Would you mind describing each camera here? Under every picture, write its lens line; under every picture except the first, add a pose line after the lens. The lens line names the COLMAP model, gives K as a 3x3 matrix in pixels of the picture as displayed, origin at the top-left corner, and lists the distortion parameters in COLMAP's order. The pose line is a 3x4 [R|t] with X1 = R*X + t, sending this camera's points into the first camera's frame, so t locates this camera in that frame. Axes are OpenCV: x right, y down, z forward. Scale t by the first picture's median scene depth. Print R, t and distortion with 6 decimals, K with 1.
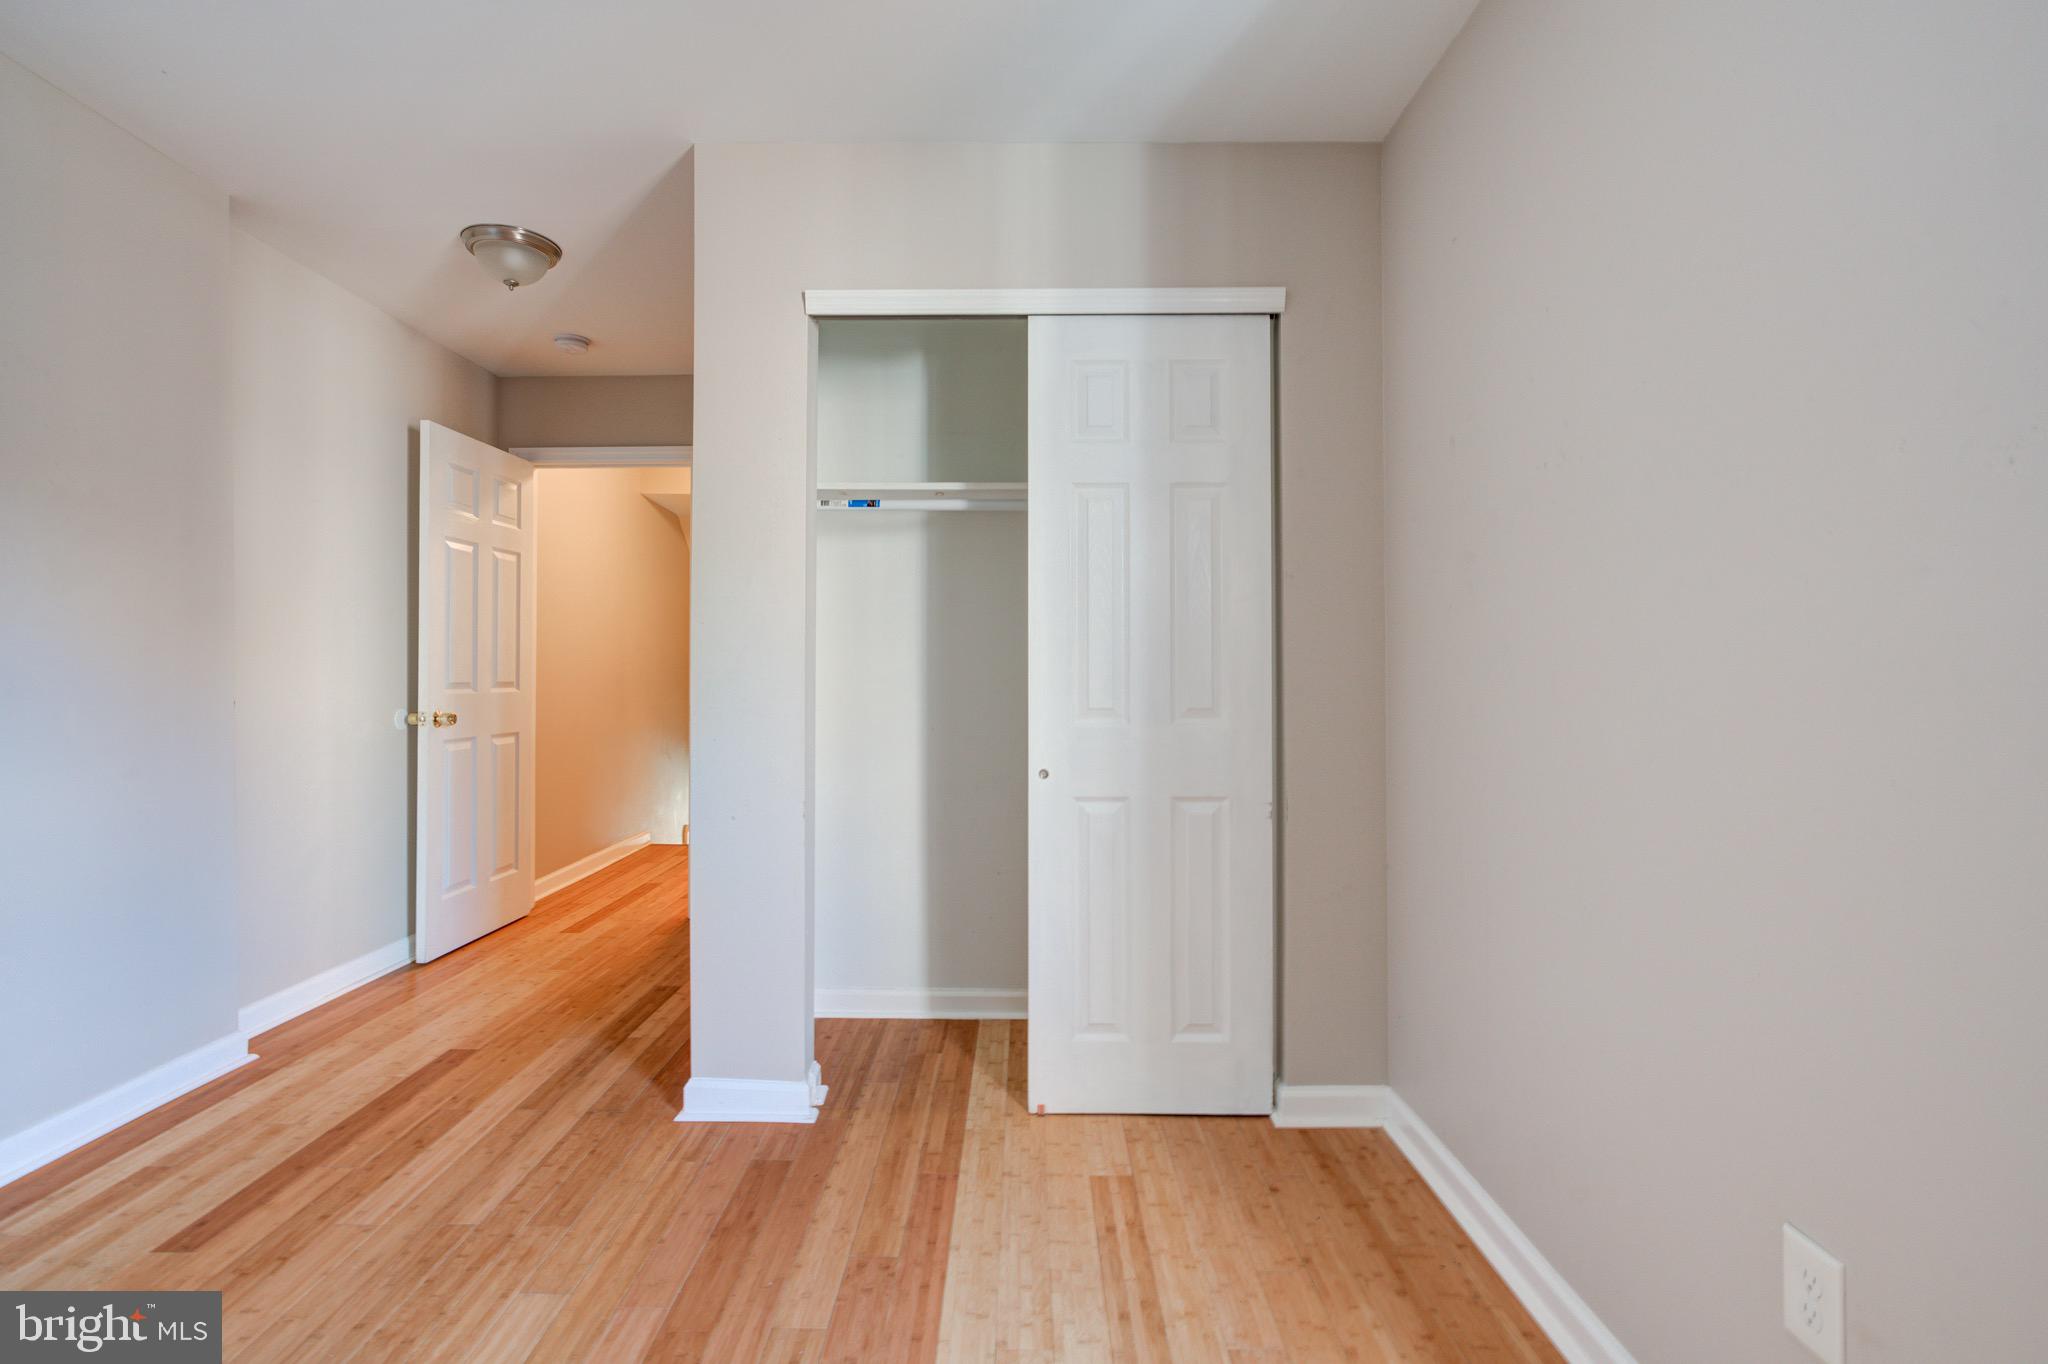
lens RADIAL K [[990.5, 0, 1013.2], [0, 990.5, 654.0], [0, 0, 1]] dist [-0.010266, 0.013112]
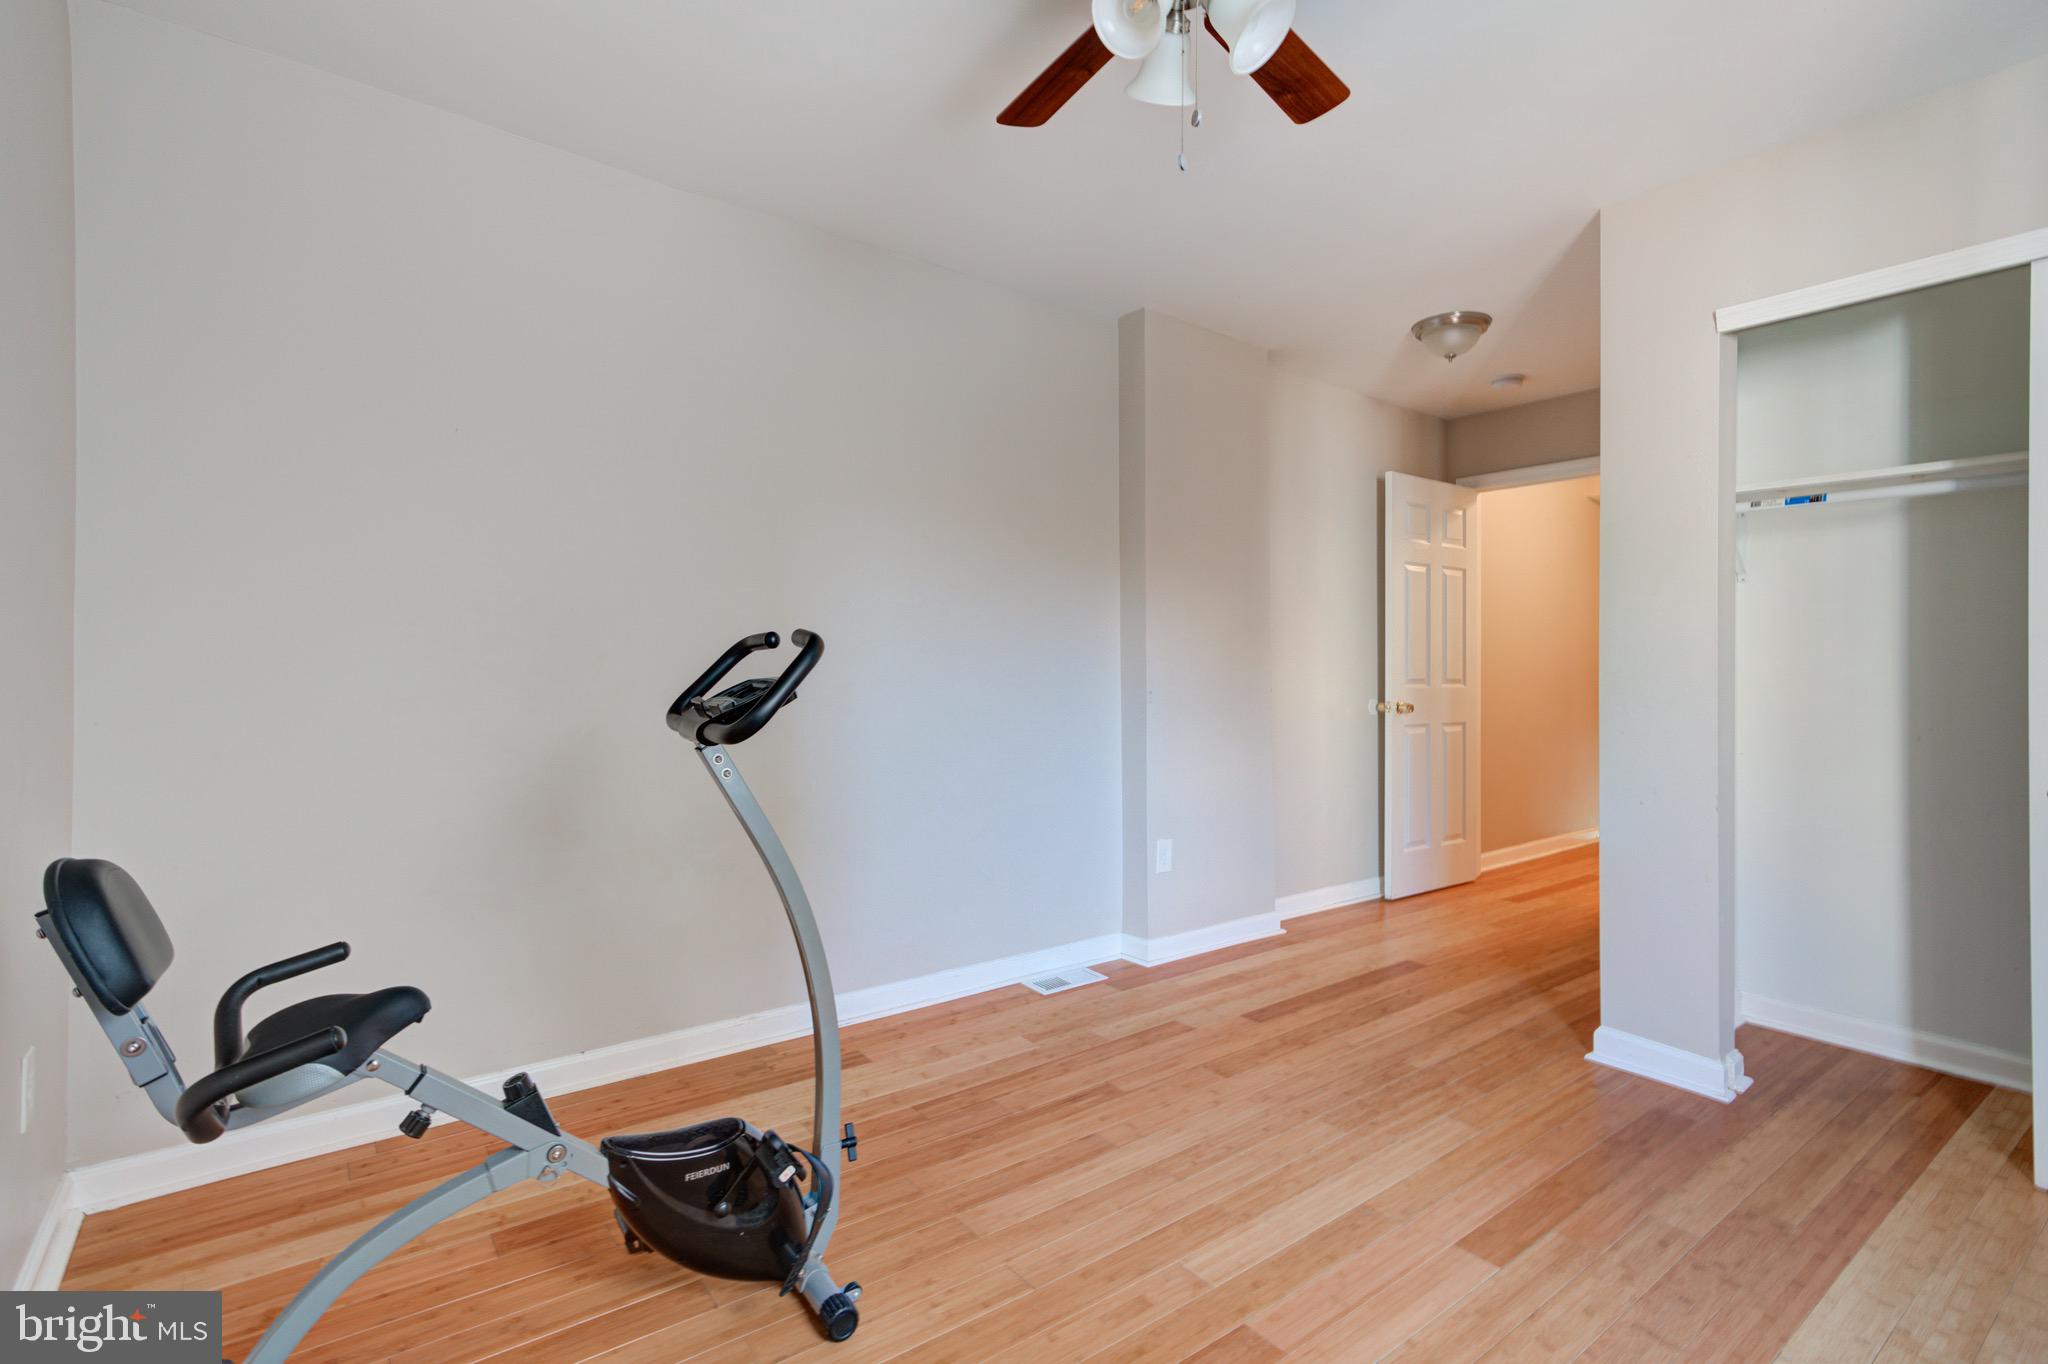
lens RADIAL K [[990.5, 0, 1007.9], [0, 990.5, 667.2], [0, 0, 1]] dist [-0.010266, 0.013112]
pose [[0.611306, 0.002924, -0.791389, 0.144545], [0.009761, 0.999889, 0.011234, -0.006629], [0.791334, -0.014592, 0.611210, -0.216158]]
